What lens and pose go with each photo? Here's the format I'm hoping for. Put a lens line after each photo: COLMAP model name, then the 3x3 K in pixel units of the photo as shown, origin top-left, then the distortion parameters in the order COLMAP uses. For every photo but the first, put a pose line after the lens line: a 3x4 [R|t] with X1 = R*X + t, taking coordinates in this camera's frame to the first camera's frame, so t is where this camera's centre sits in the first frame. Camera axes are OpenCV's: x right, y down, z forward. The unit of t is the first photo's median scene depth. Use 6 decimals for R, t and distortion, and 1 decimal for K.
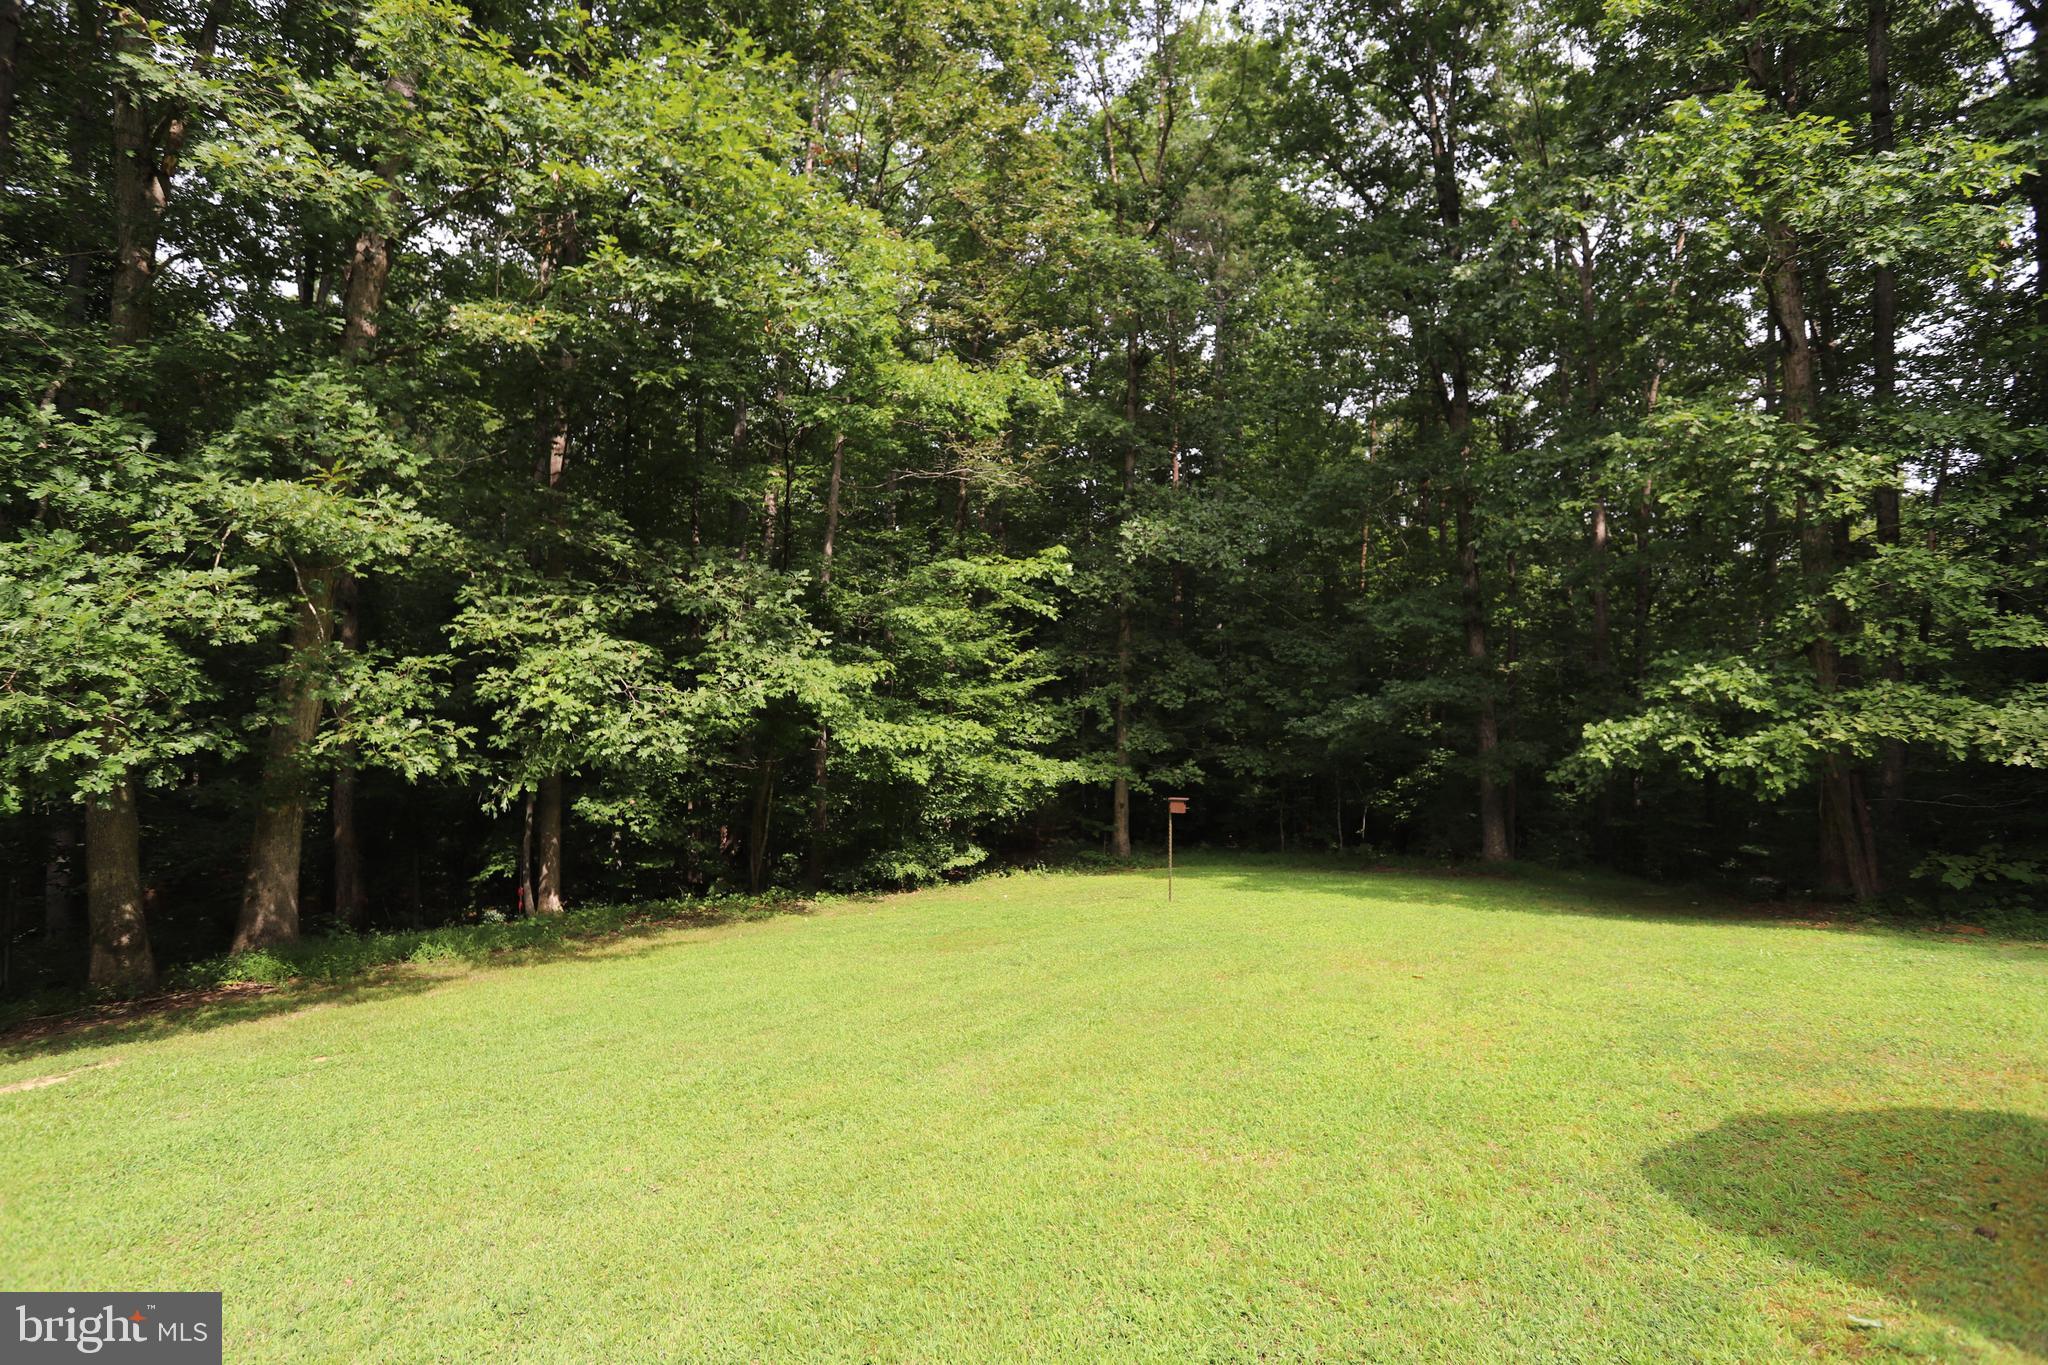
lens RADIAL K [[1003.5, 0, 1020.0], [0, 1003.5, 672.8], [0, 0, 1]] dist [-0.081691, 0.035913]
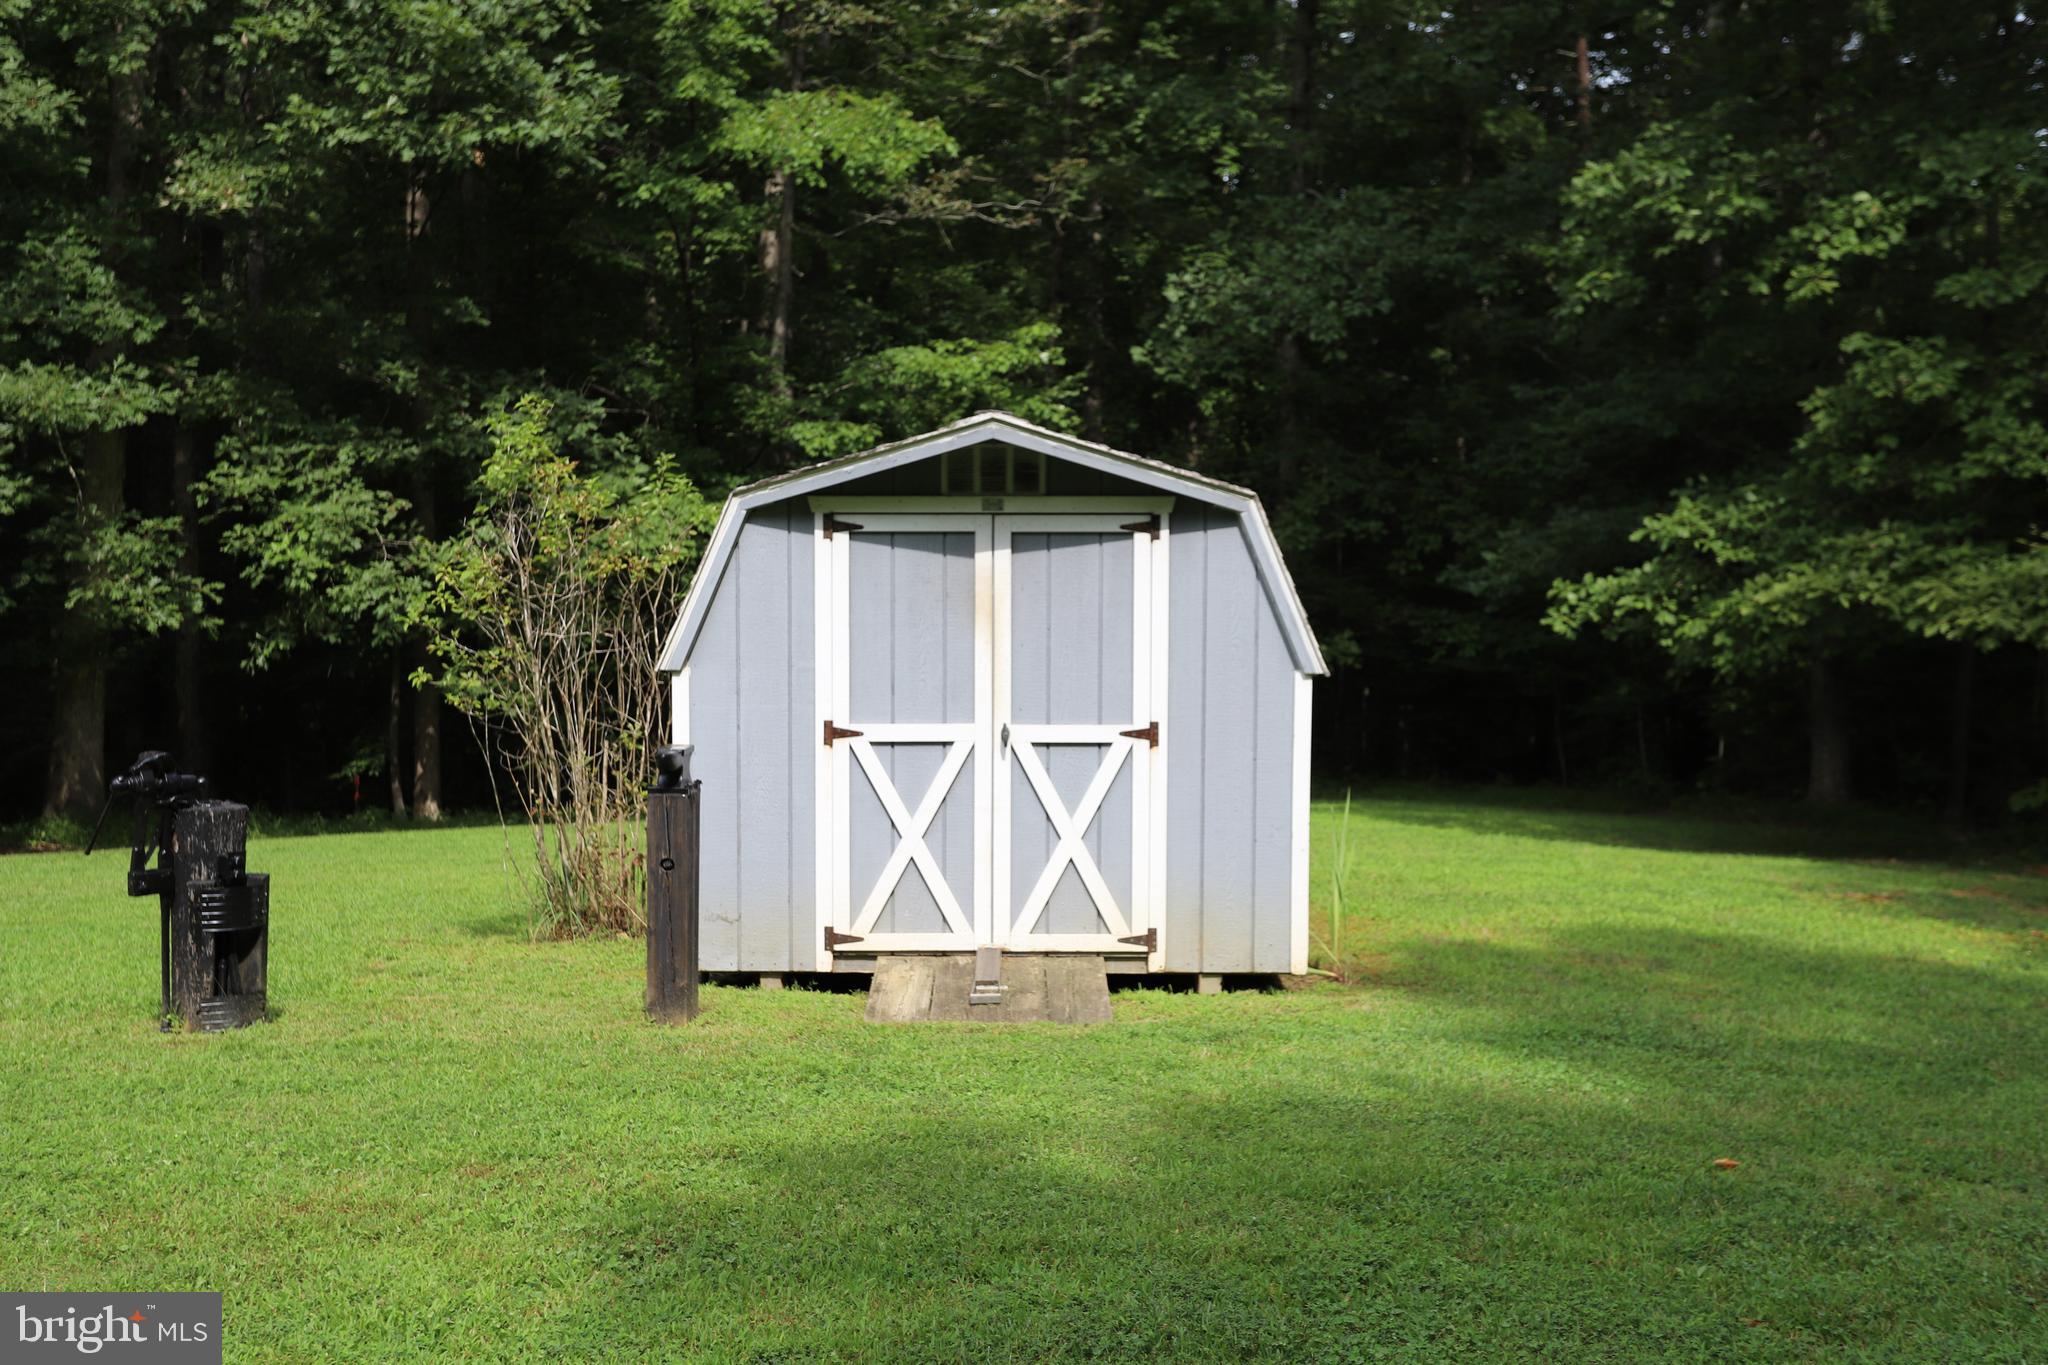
lens RADIAL K [[2199.3, 0, 1024.0], [0, 2199.3, 682.5], [0, 0, 1]] dist [0.018832, 0.043925]
pose [[0.955800, 0.013547, -0.293706, 0.884214], [0.016808, 0.994787, 0.100583, -0.057527], [0.293538, -0.101073, 0.950589, -0.915401]]
